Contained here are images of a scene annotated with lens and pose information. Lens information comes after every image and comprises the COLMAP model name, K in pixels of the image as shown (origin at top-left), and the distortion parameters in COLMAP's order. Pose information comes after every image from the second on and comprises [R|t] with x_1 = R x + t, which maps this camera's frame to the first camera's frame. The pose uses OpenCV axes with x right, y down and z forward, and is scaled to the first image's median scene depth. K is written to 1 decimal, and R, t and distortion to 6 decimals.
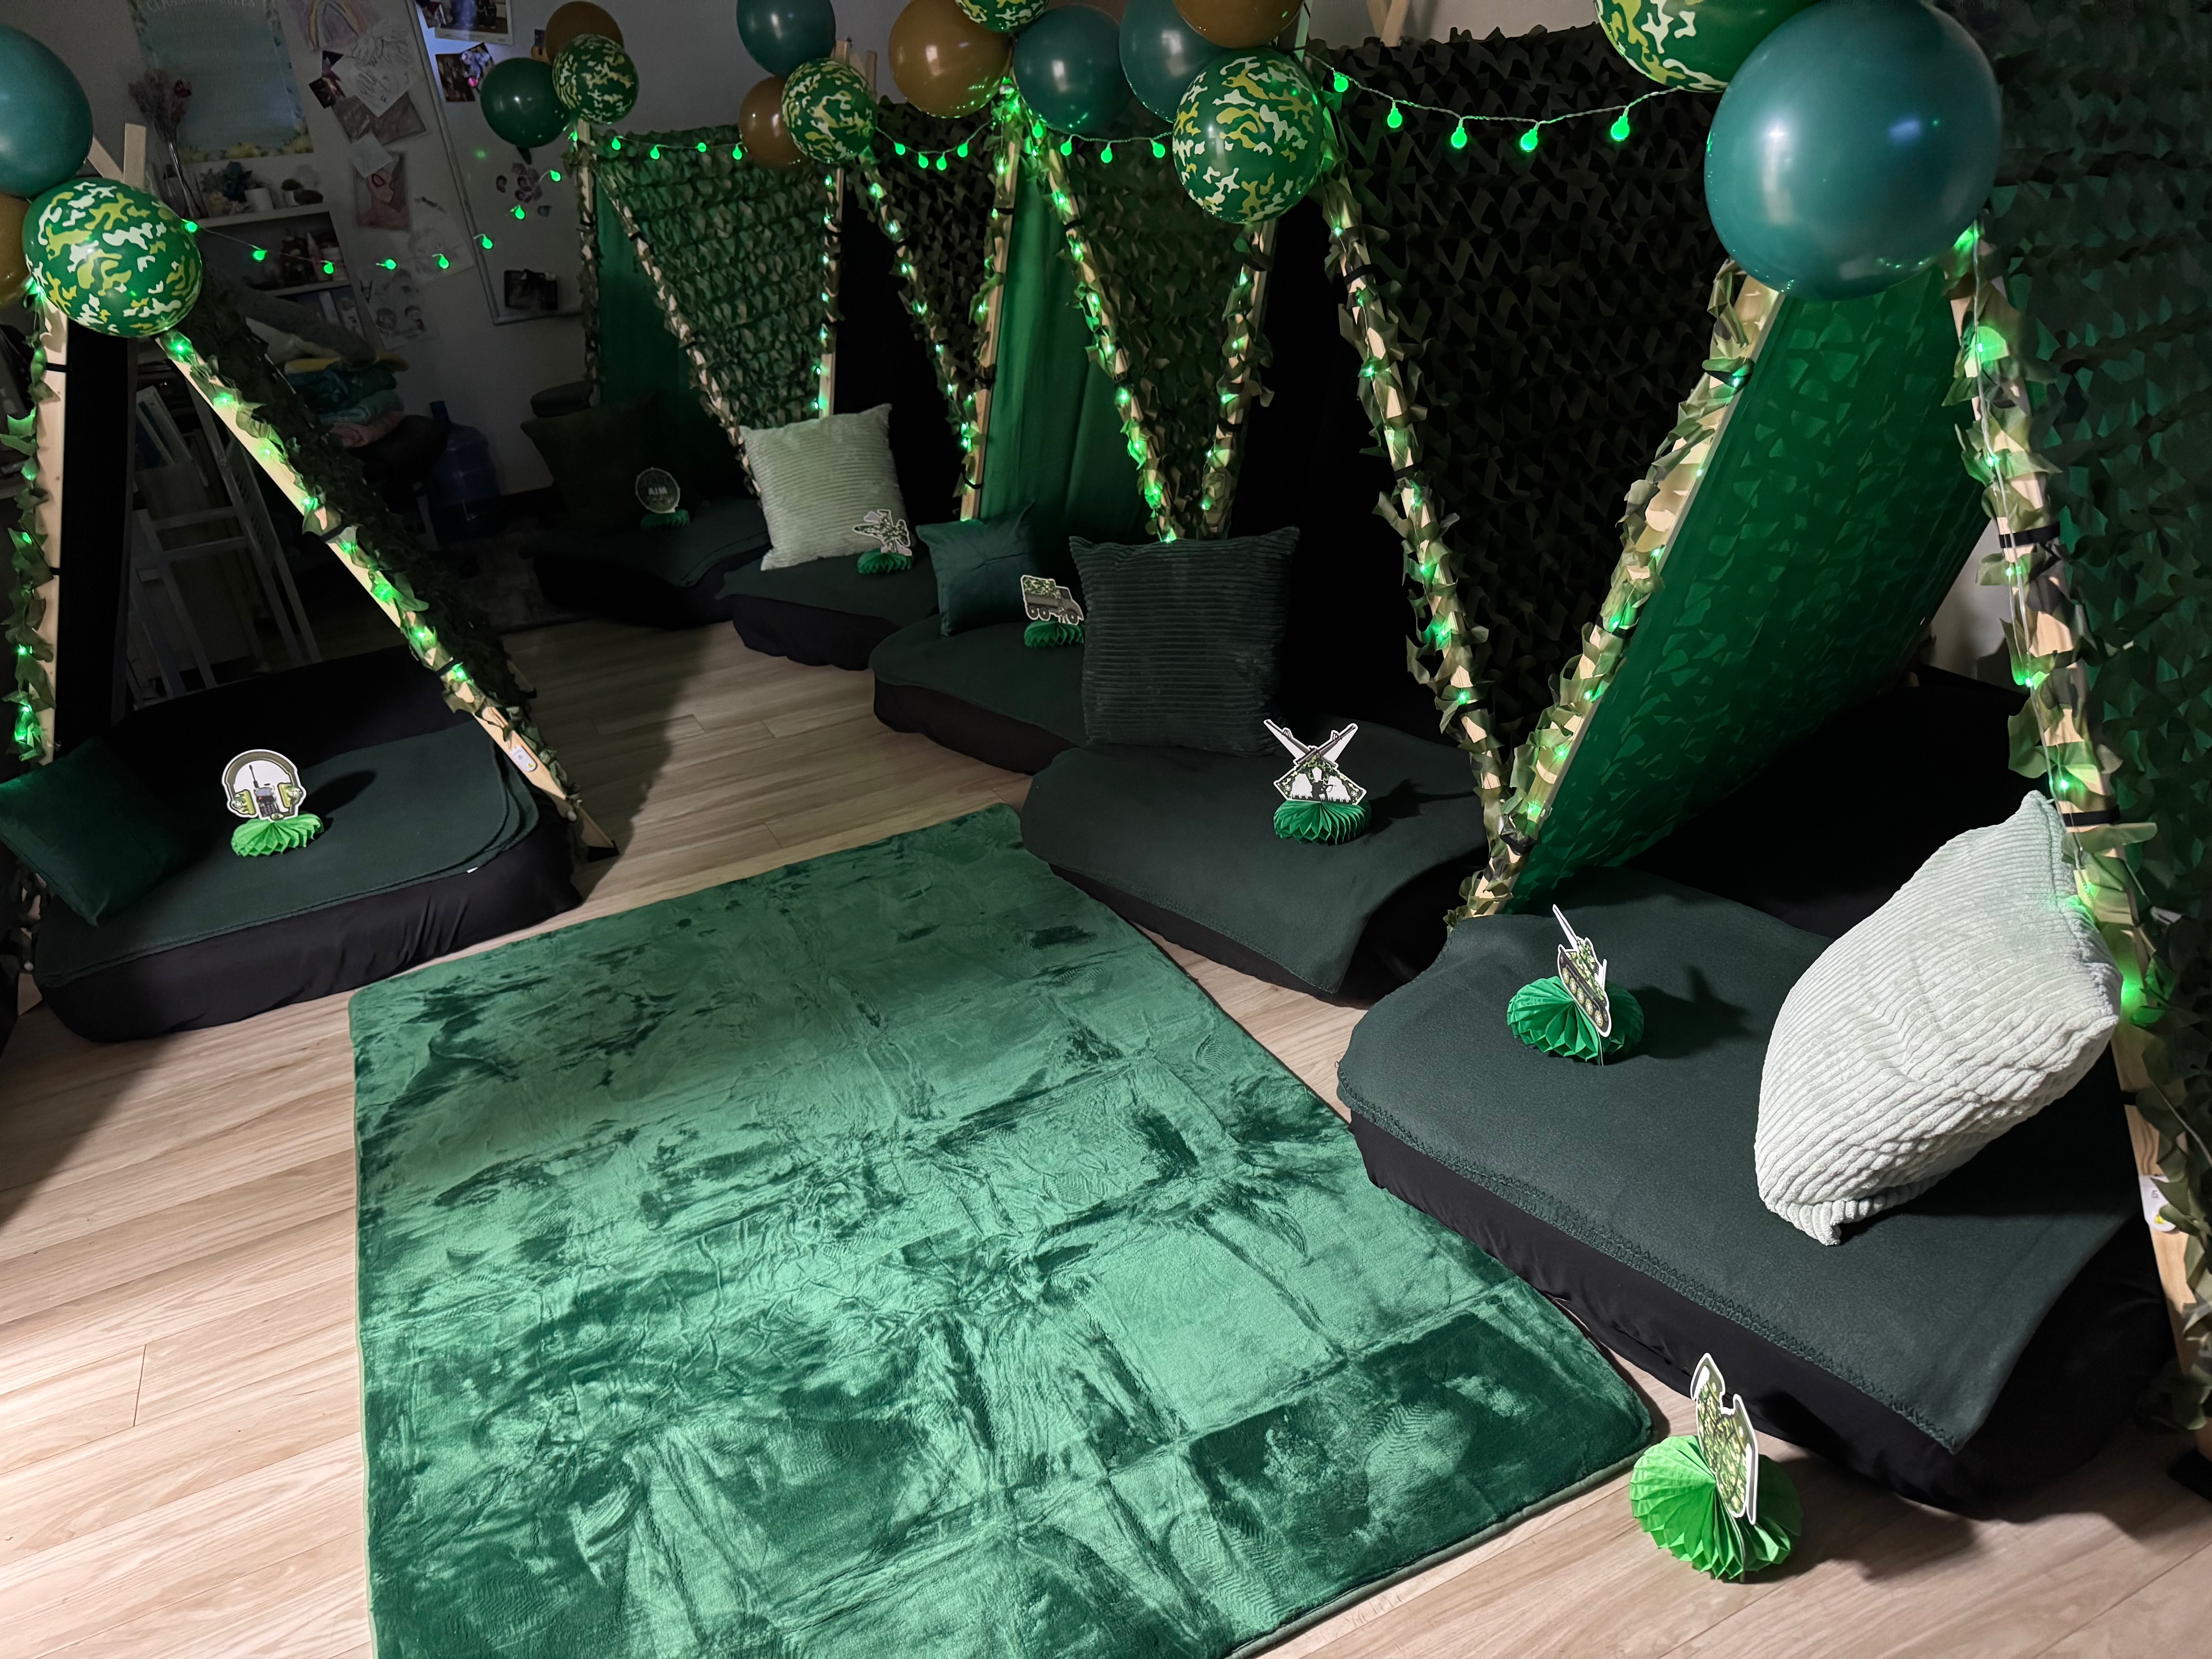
lens RADIAL K [[1551.6, 0, 1105.4], [0, 1551.6, 830.9], [0, 0, 1]] dist [0.022258, -0.033287]
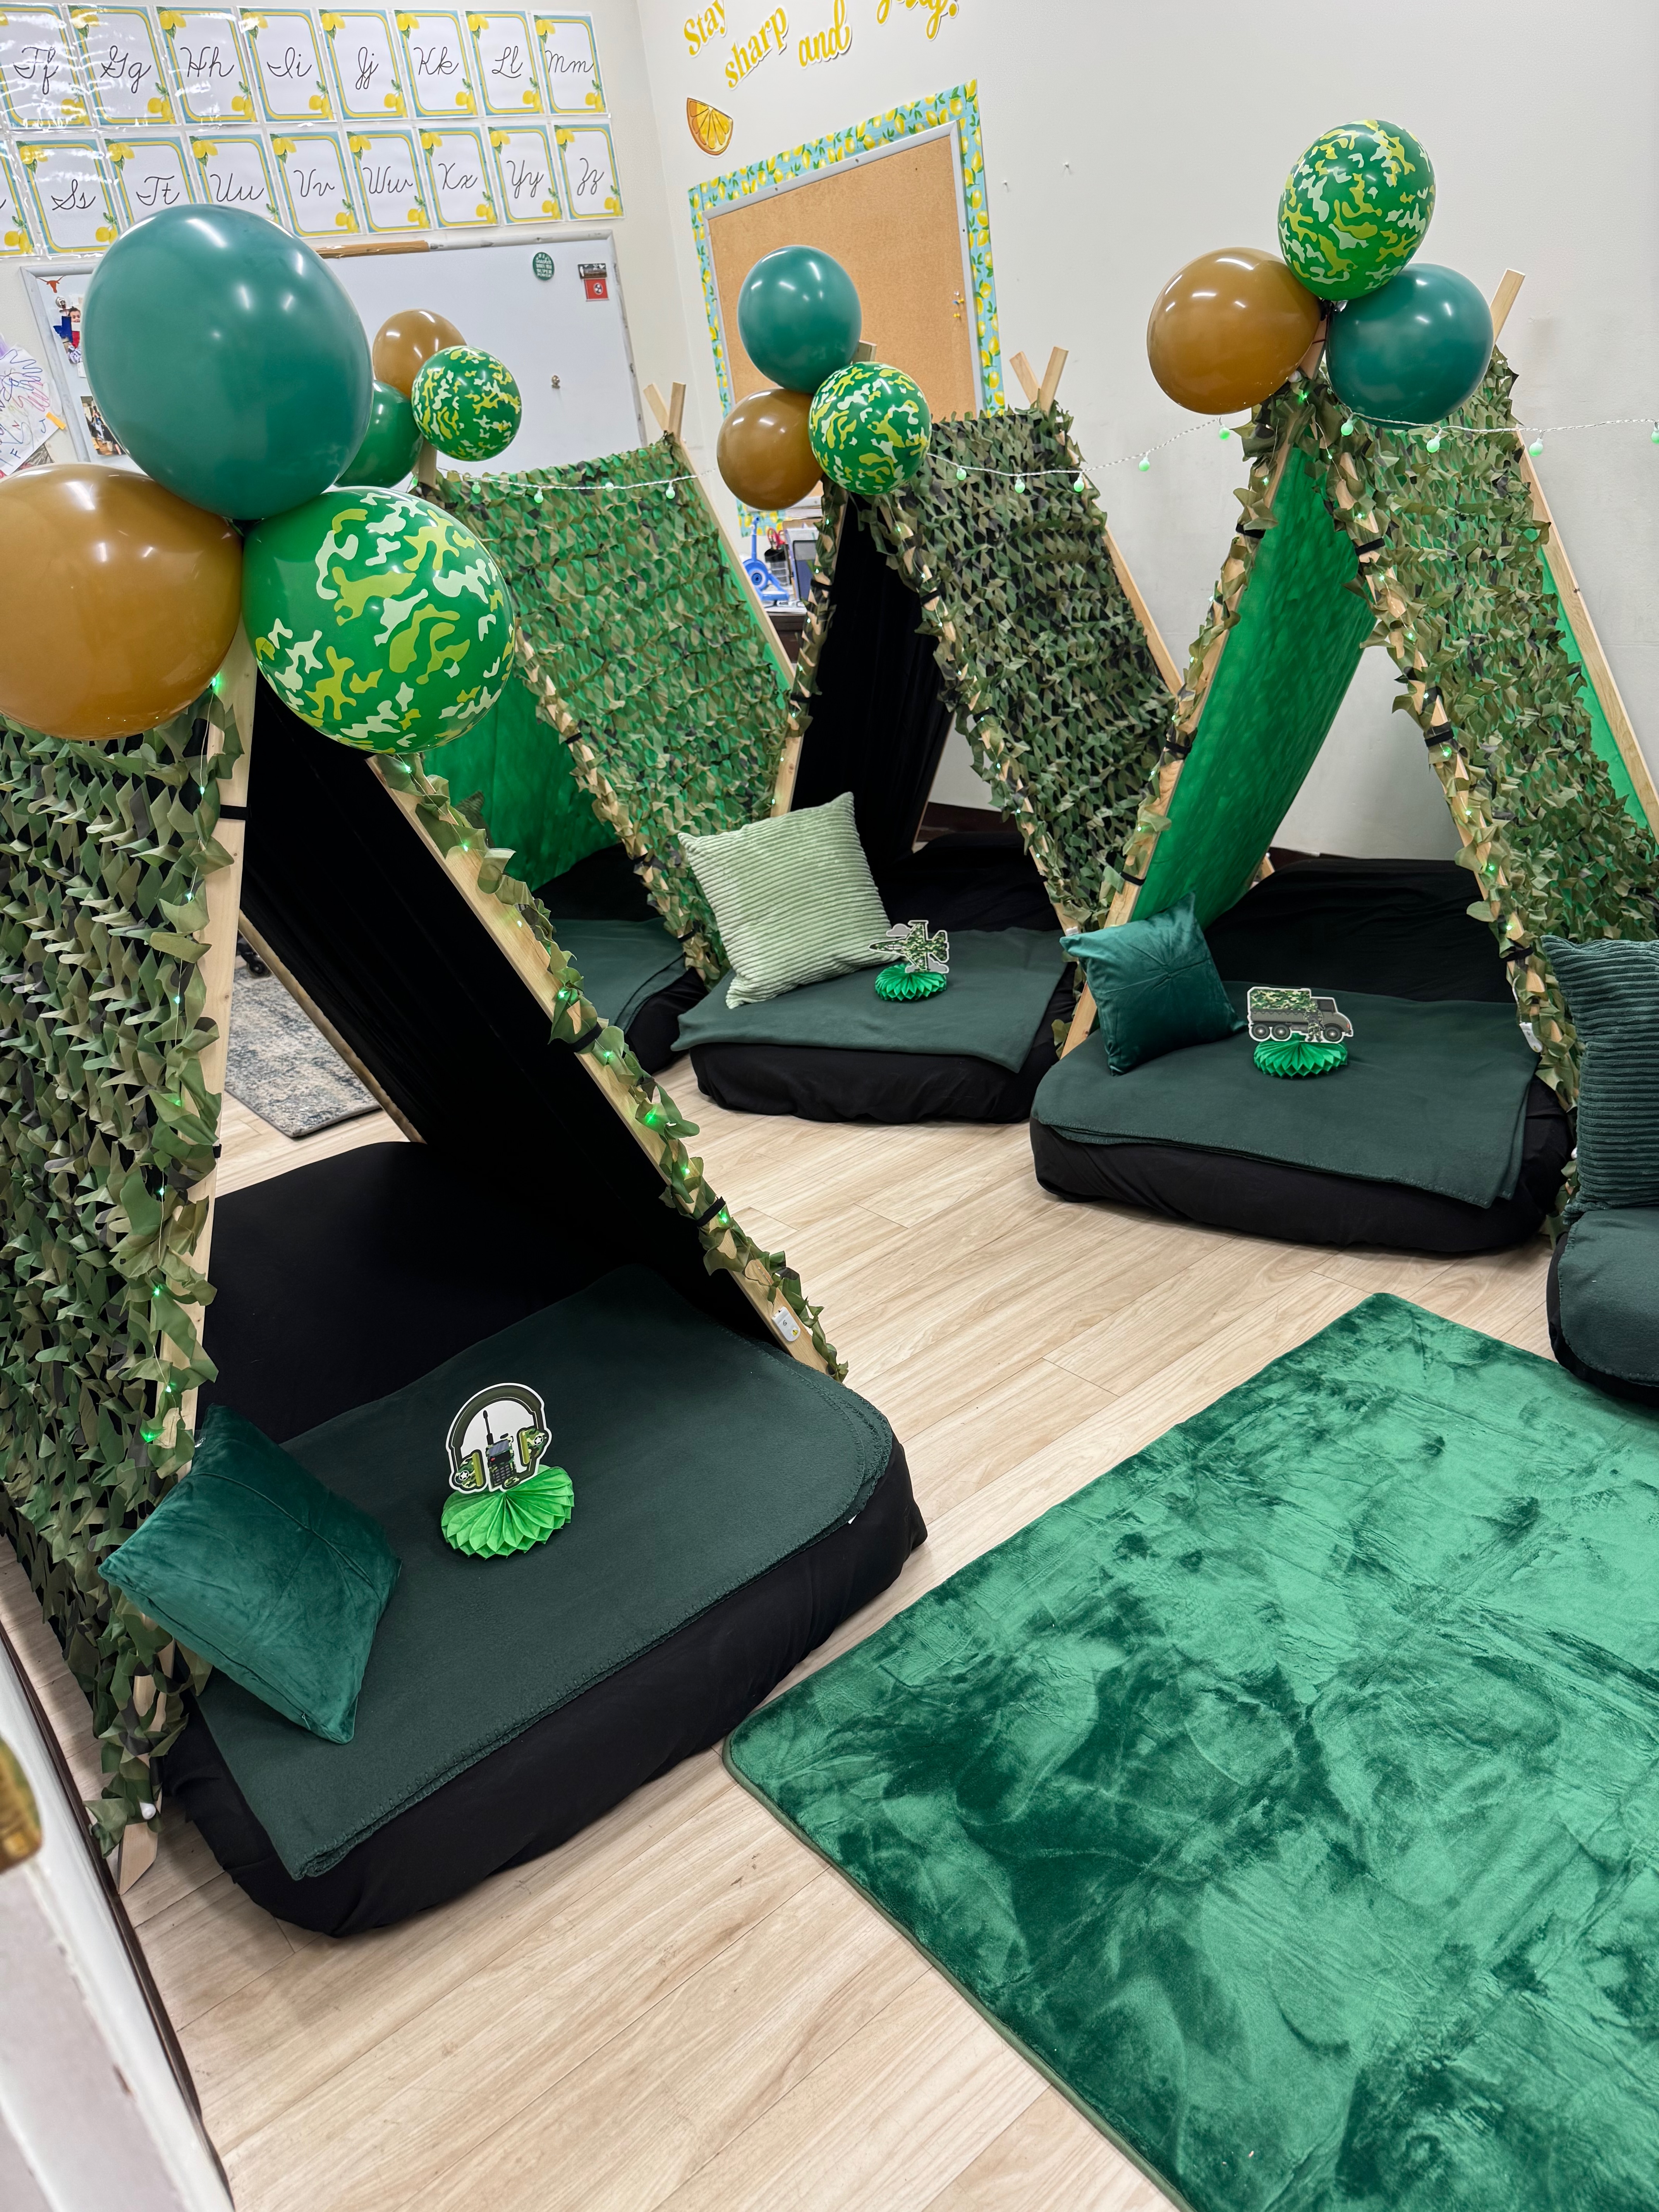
lens RADIAL K [[1551.6, 0, 831.1], [0, 1551.6, 1109.4], [0, 0, 1]] dist [0.022258, -0.033287]
pose [[0.967233, -0.115819, 0.225933, -0.661692], [0.128564, 0.990791, -0.042485, -0.145345], [-0.218932, 0.070140, 0.973216, 0.421057]]
